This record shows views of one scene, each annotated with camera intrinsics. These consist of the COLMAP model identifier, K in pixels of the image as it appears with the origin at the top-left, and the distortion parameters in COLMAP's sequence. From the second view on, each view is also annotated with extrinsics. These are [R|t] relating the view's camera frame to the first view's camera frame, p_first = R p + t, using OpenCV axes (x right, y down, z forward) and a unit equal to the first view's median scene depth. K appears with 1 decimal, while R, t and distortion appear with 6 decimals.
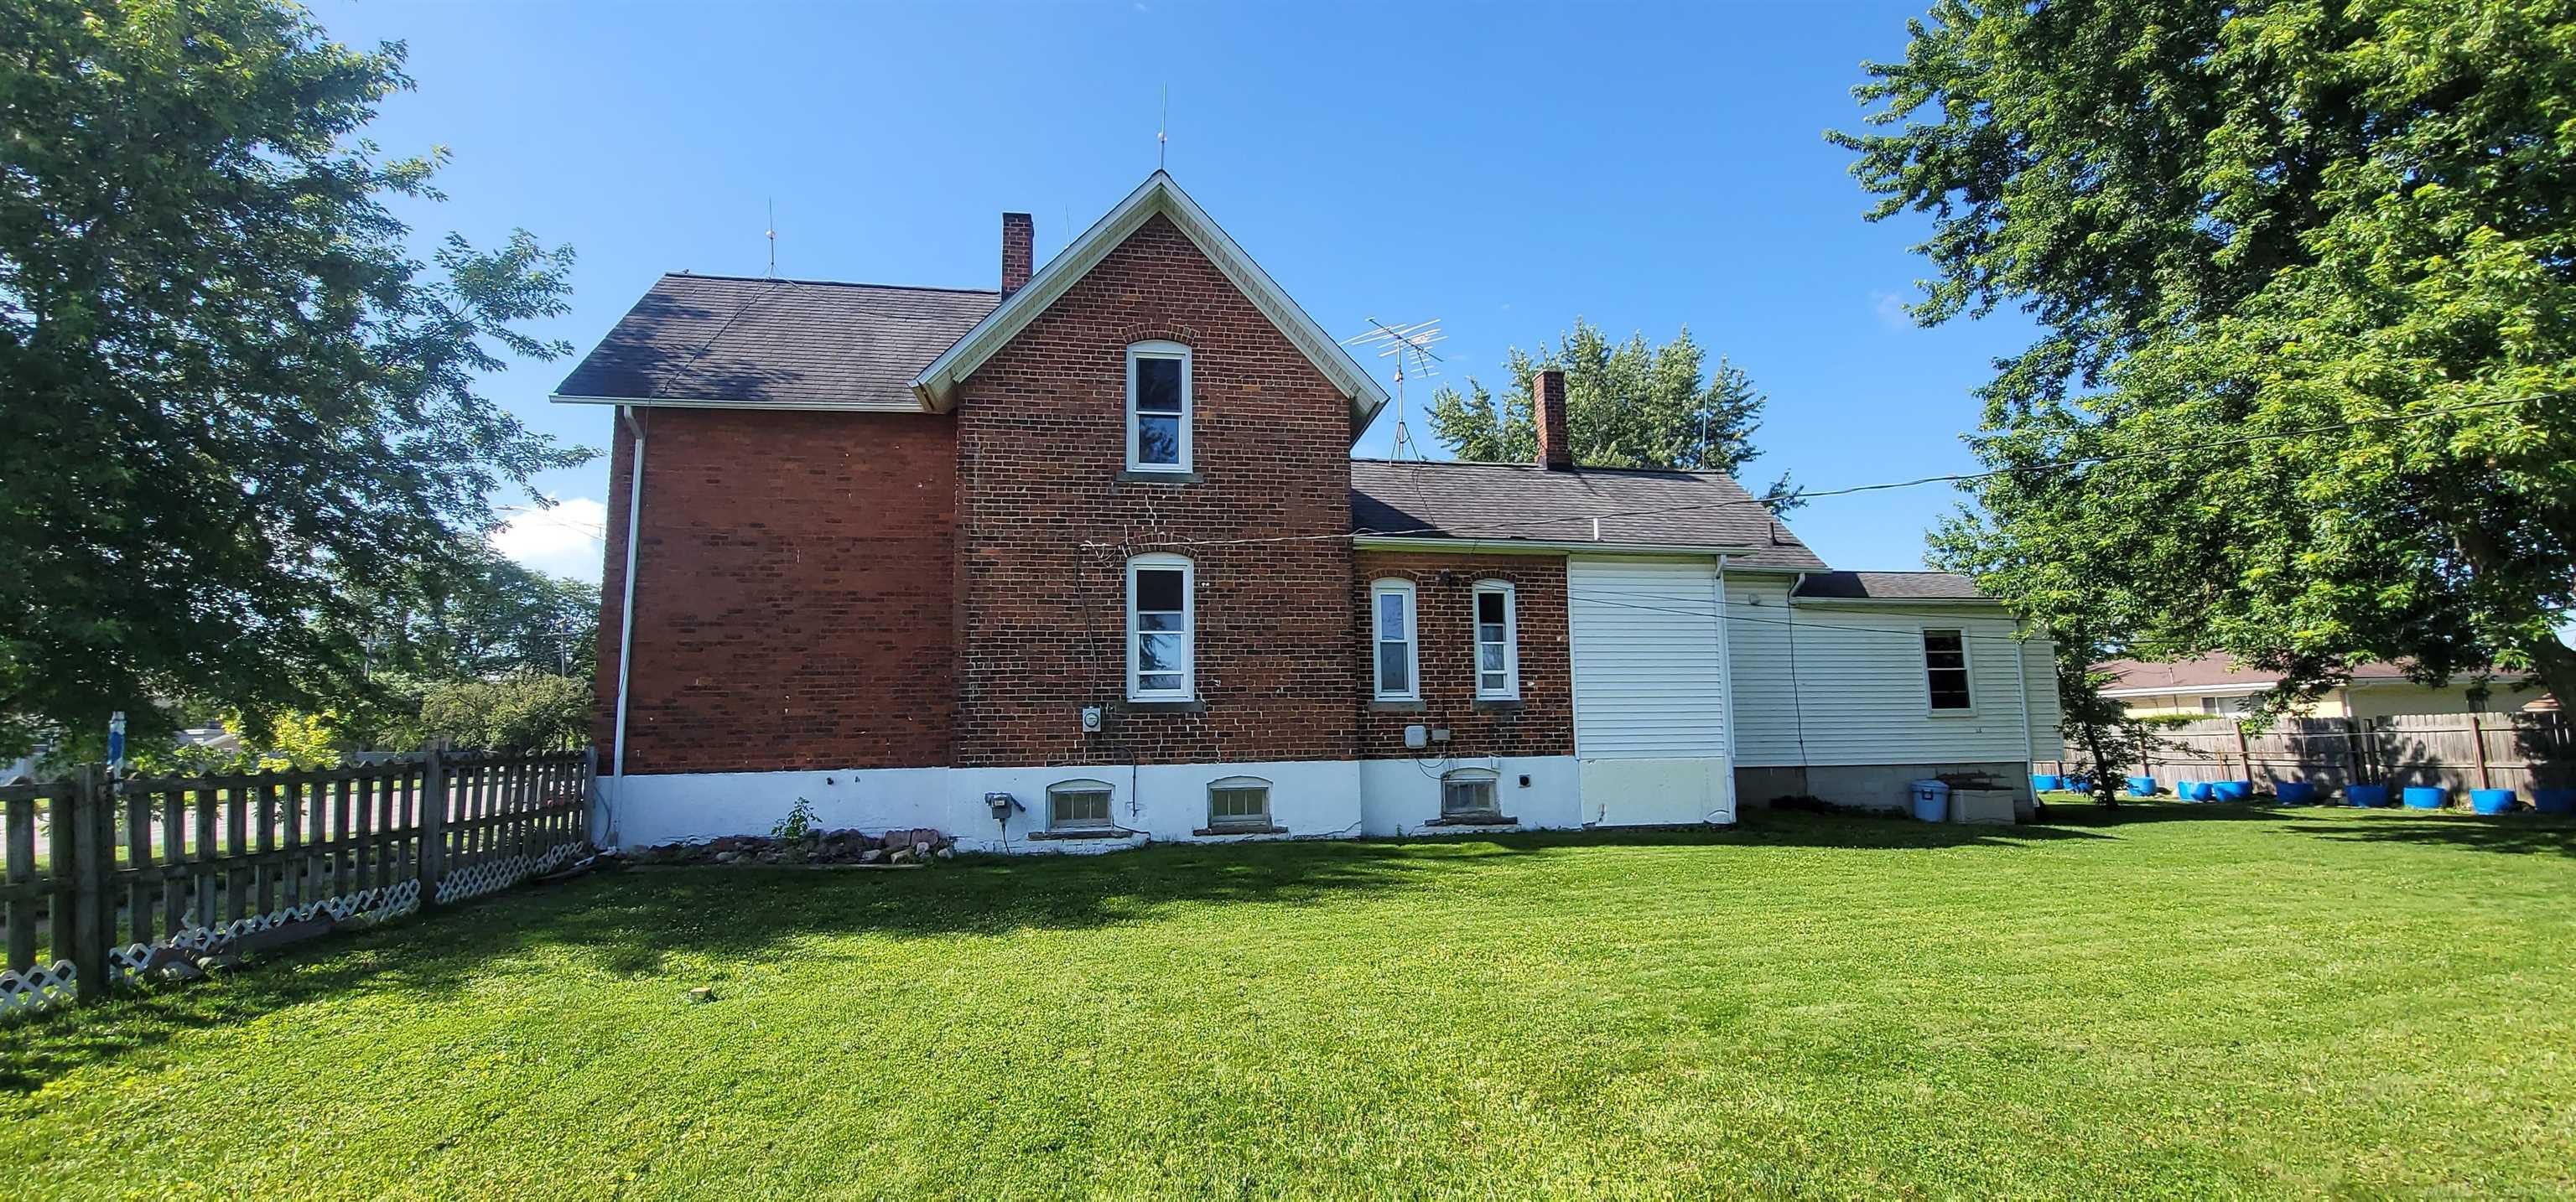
lens RADIAL K [[1062.6, 0, 1288.0], [0, 1062.6, 601.0], [0, 0, 1]] dist [-0.007165, 0.005122]
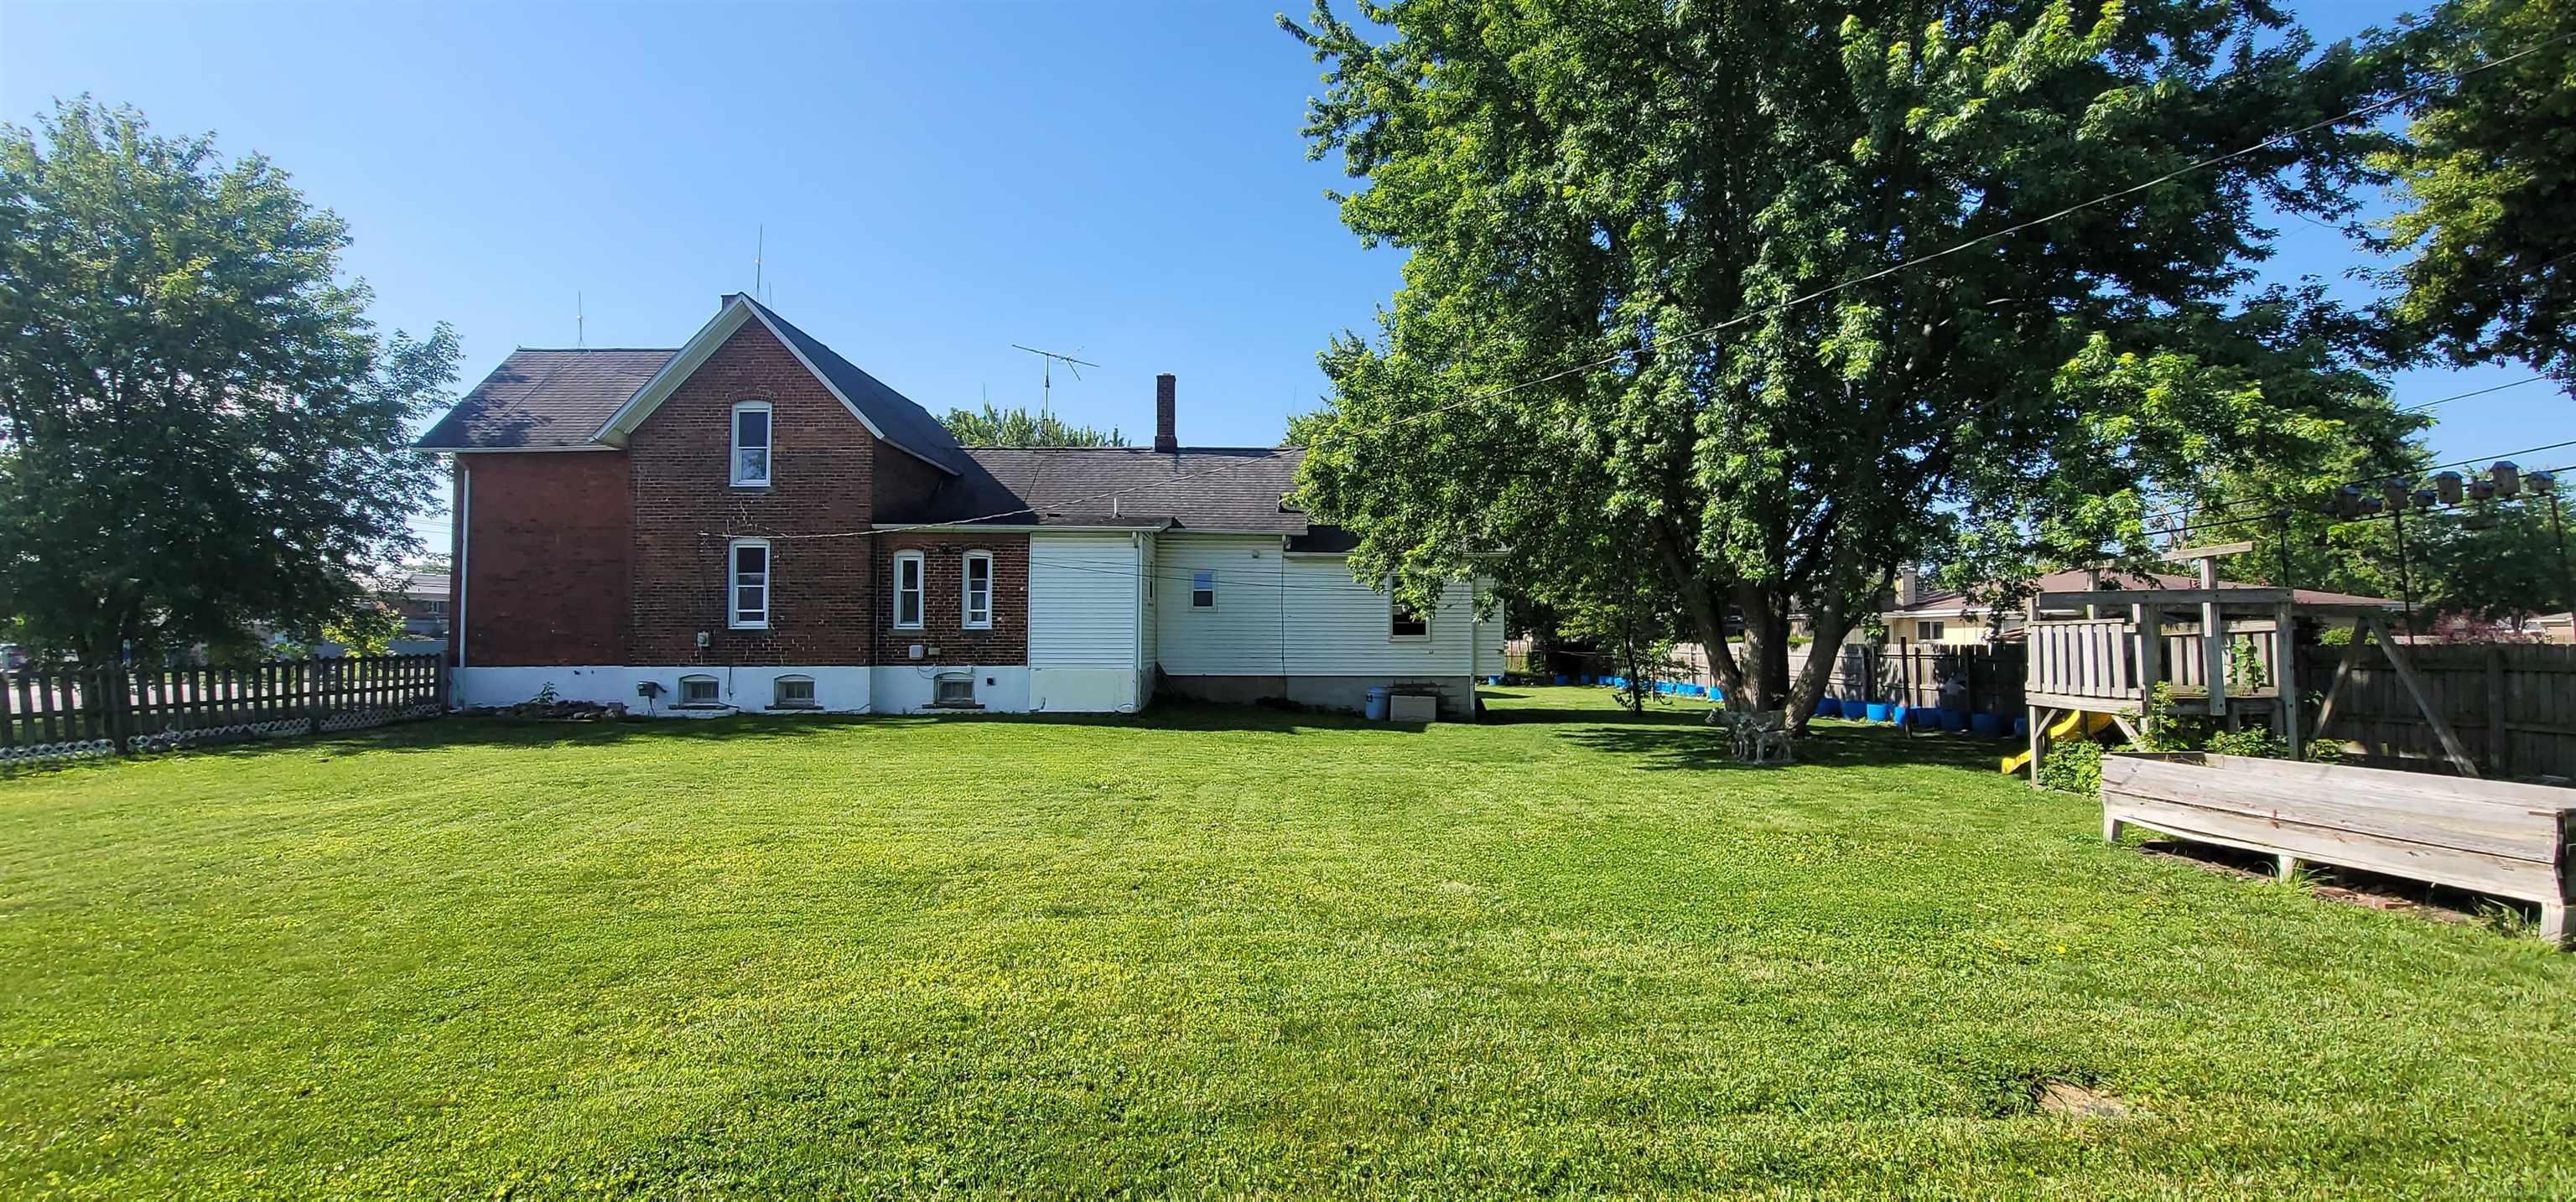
lens RADIAL K [[1062.6, 0, 1288.0], [0, 1062.6, 601.0], [0, 0, 1]] dist [-0.007165, 0.005122]
pose [[0.985437, 0.009815, -0.169755, 0.922720], [0.006946, 0.995176, 0.097863, -0.096518], [0.169897, -0.097617, 0.980615, -0.435372]]
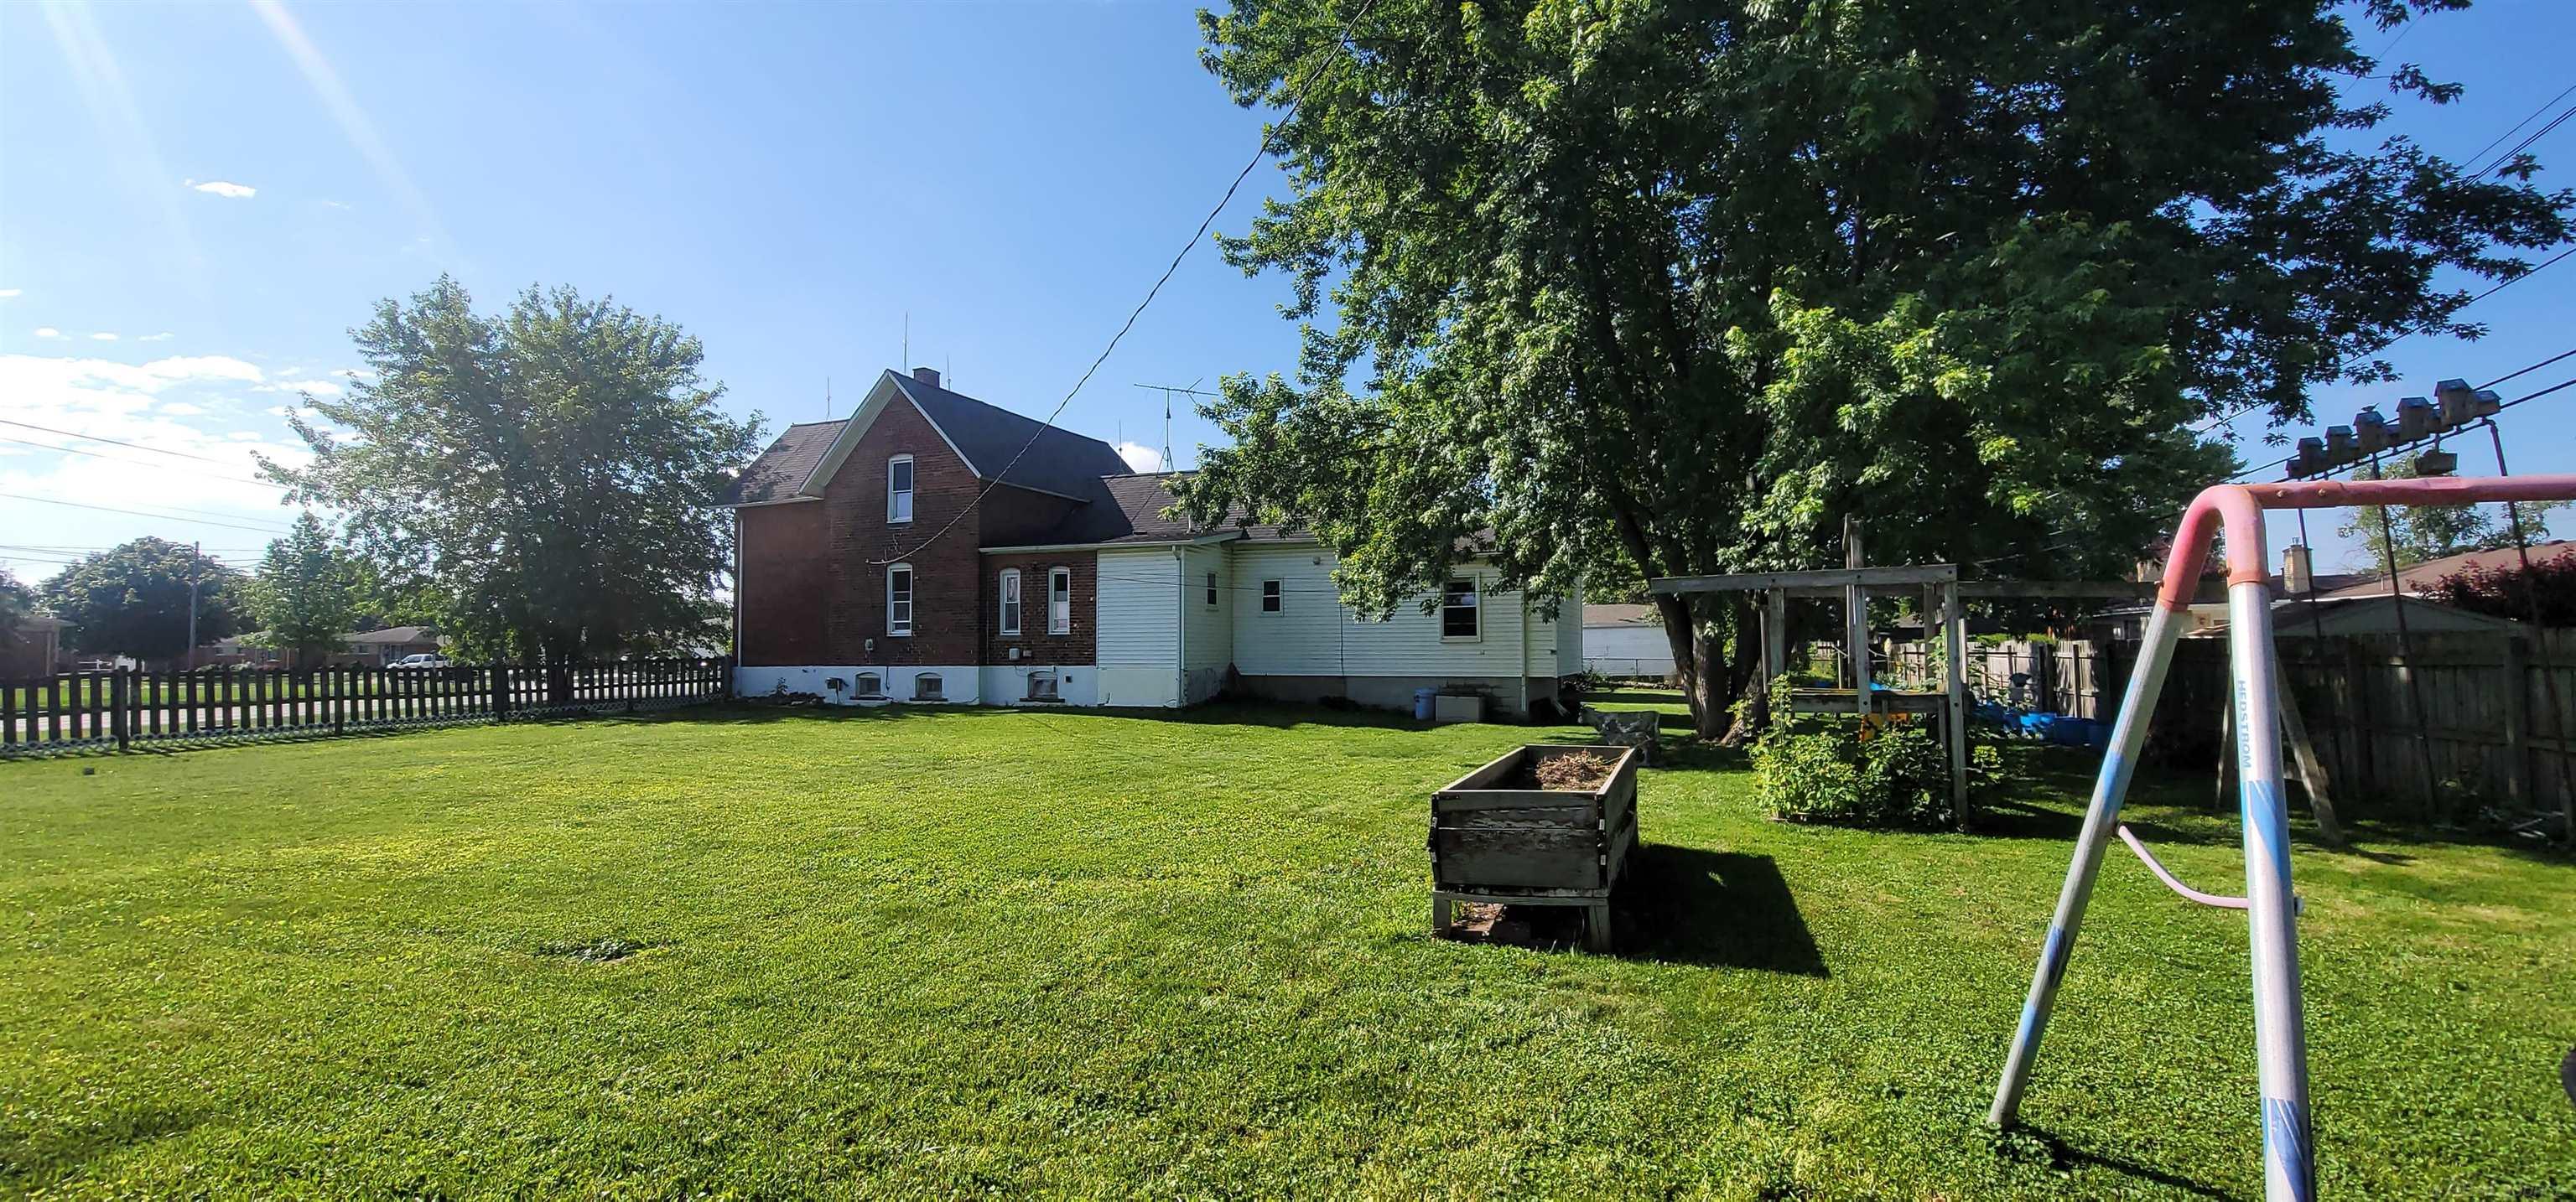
lens RADIAL K [[1063.3, 0, 1283.9], [0, 1063.3, 598.7], [0, 0, 1]] dist [-0.007386, 0.005274]
pose [[0.850295, -0.014036, -0.526119, 1.501037], [0.063300, 0.995115, 0.075756, -0.080156], [0.522485, -0.097718, 0.847030, -0.323585]]
